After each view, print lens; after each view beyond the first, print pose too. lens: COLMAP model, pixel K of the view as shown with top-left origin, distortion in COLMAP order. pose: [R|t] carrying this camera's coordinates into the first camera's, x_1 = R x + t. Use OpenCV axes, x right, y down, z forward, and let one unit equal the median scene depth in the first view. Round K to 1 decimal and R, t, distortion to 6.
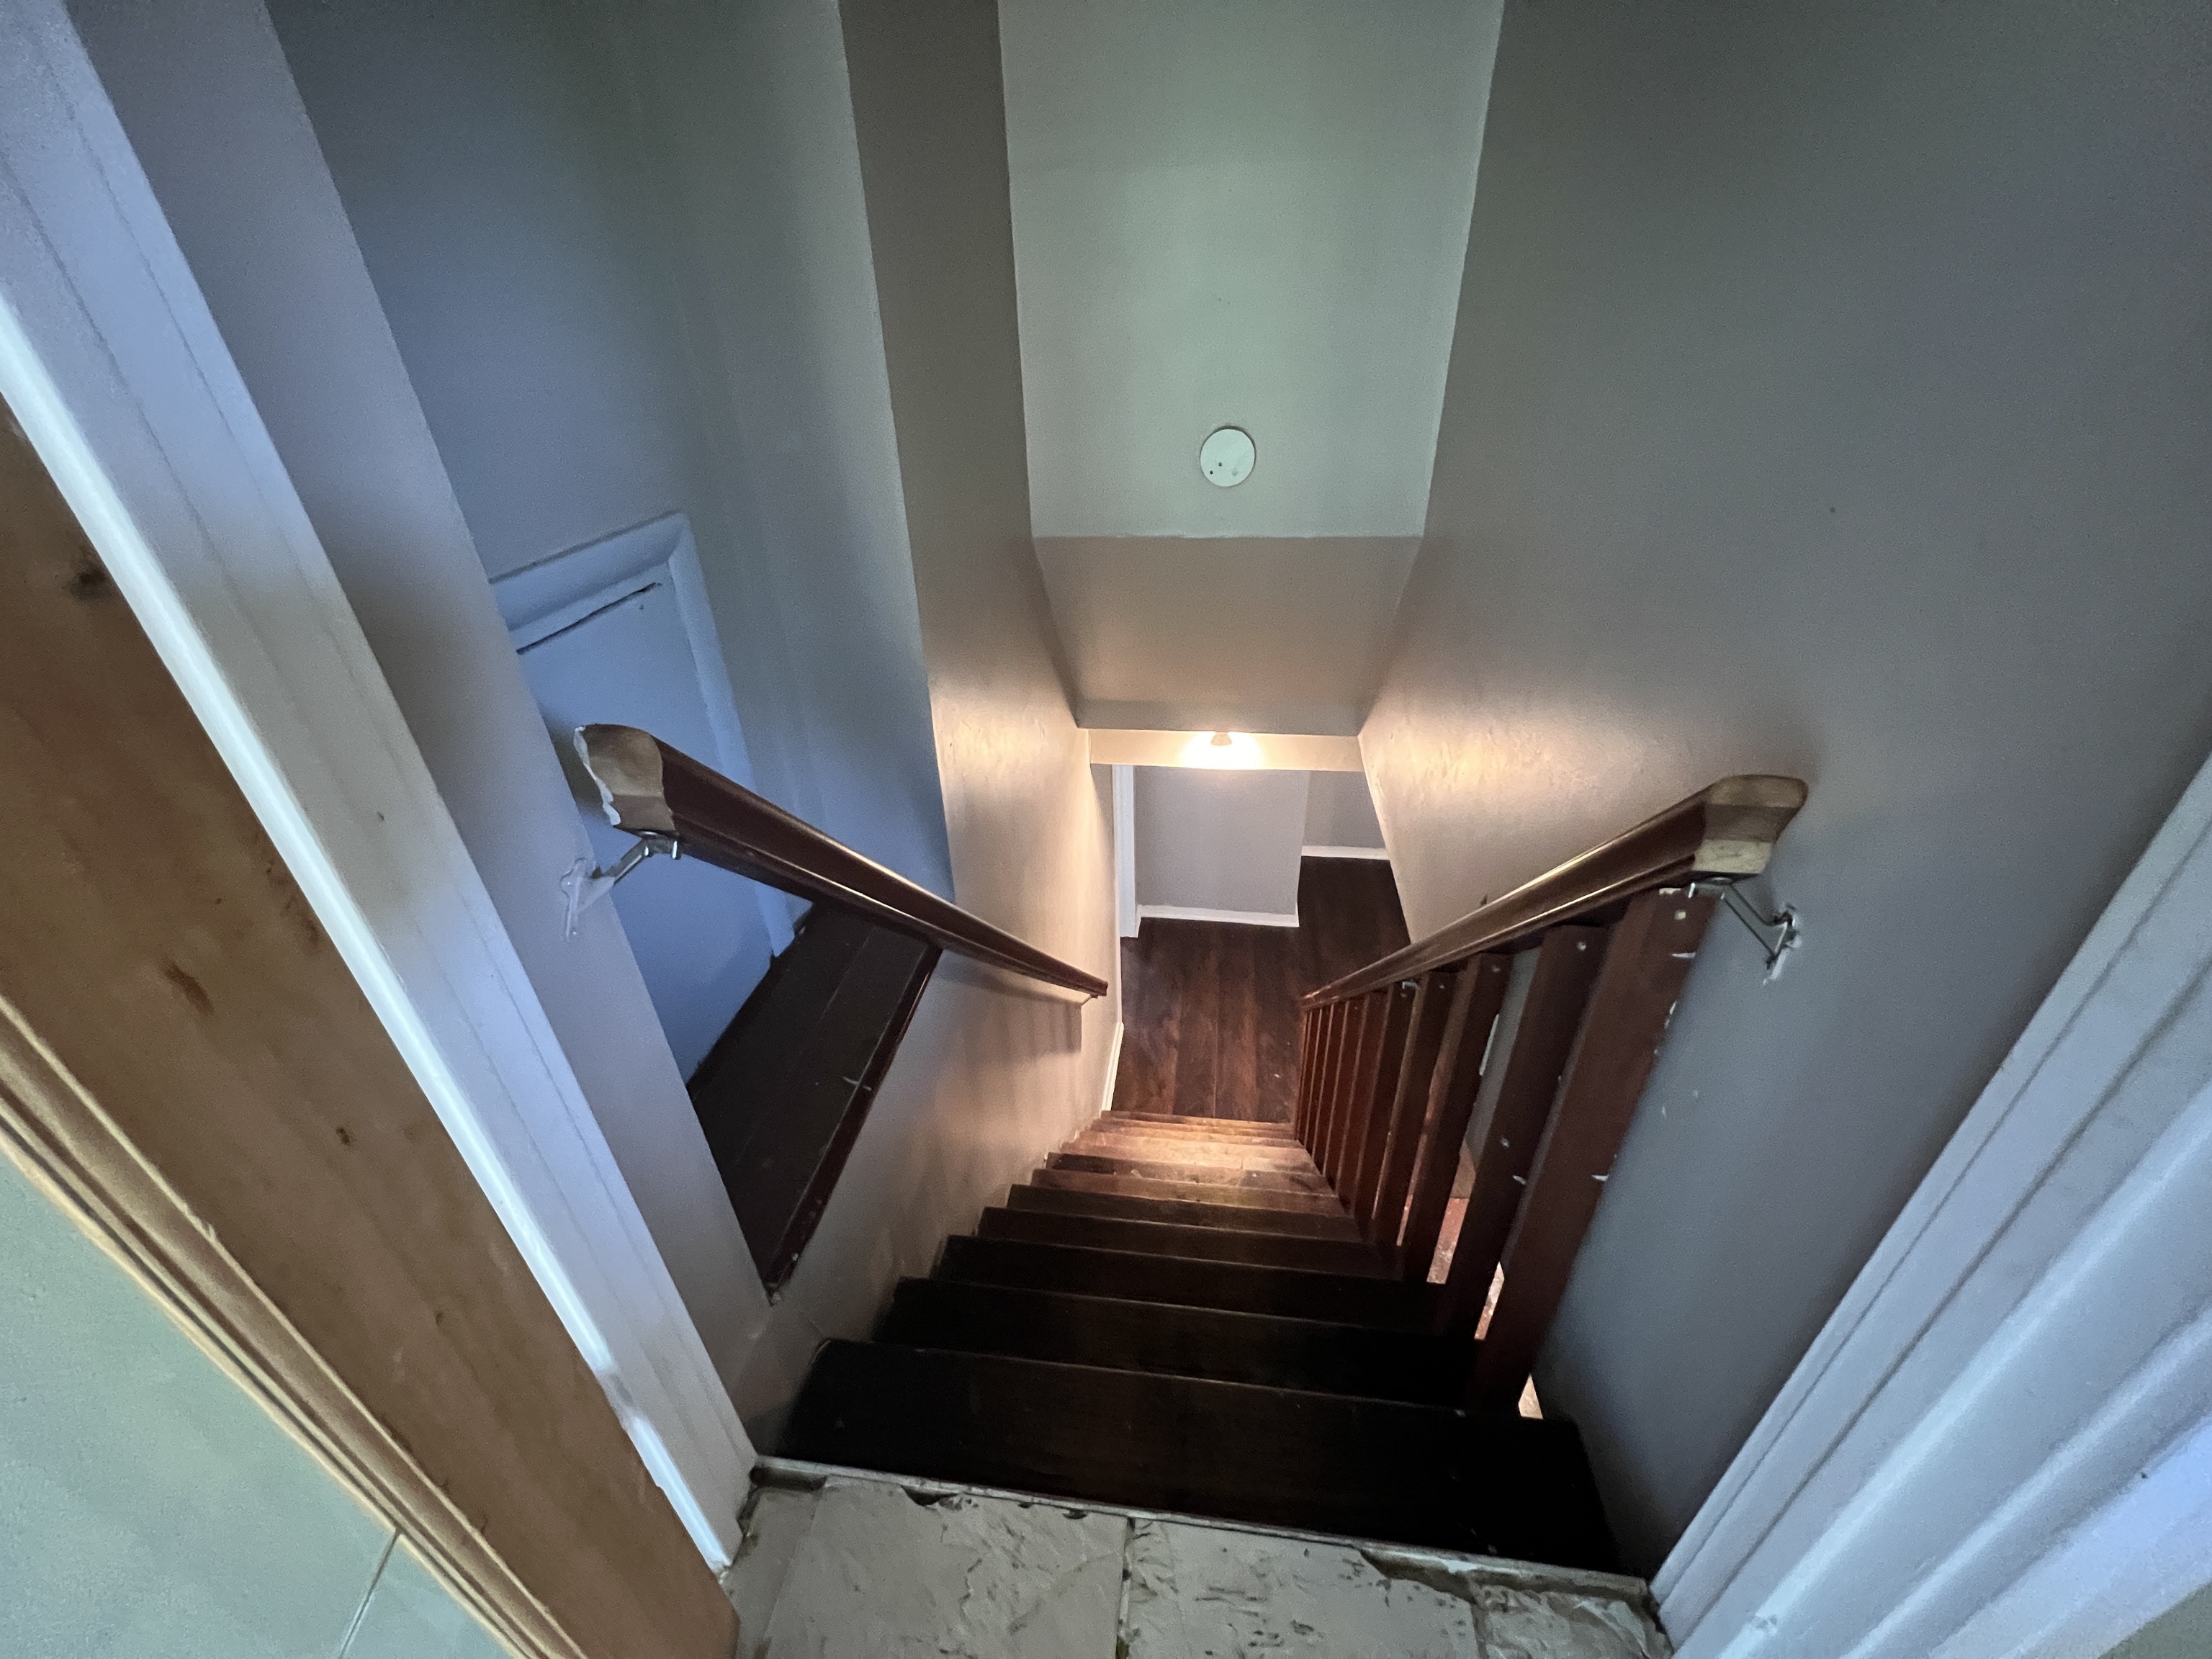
lens RADIAL K [[886.3, 0, 1106.0], [0, 886.3, 829.5], [0, 0, 1]] dist [-0.001023, -0.000137]
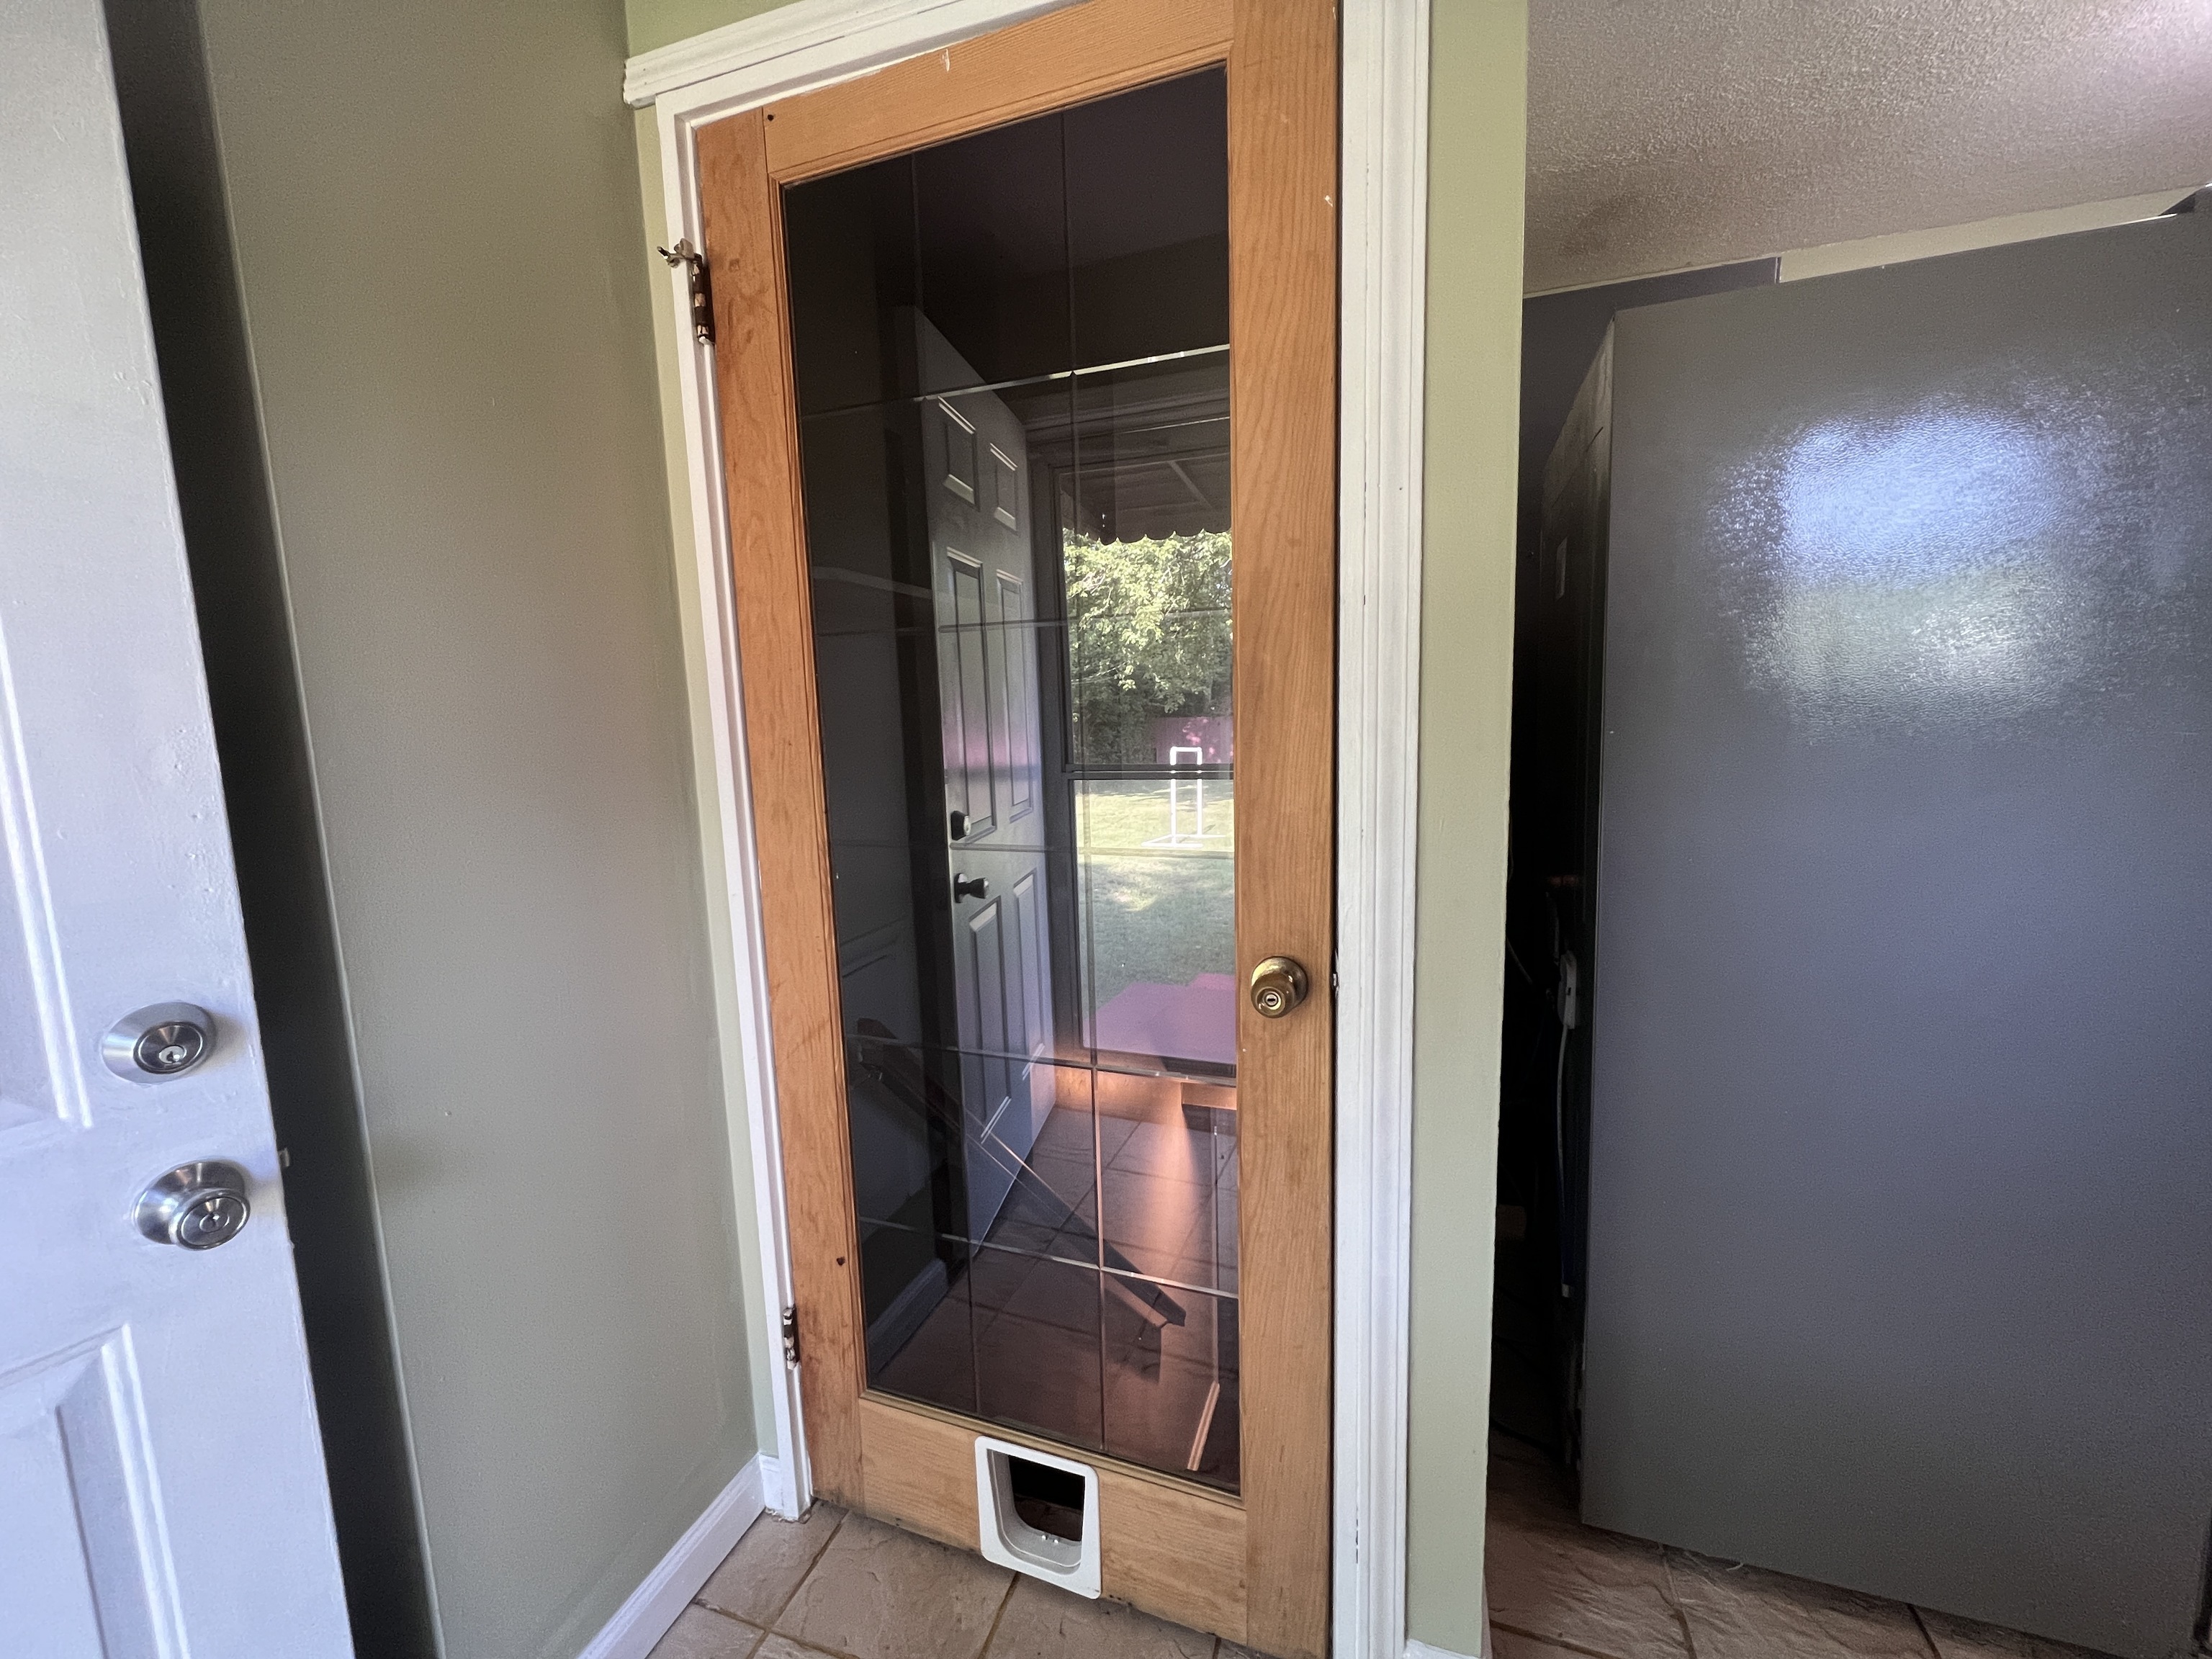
lens RADIAL K [[886.3, 0, 1106.0], [0, 886.3, 829.5], [0, 0, 1]] dist [-0.001023, -0.000137]
pose [[0.980521, 0.026239, -0.194655, 0.224862], [-0.099909, 0.919878, -0.379266, 0.109177], [0.169108, 0.391326, 0.904581, -0.536834]]
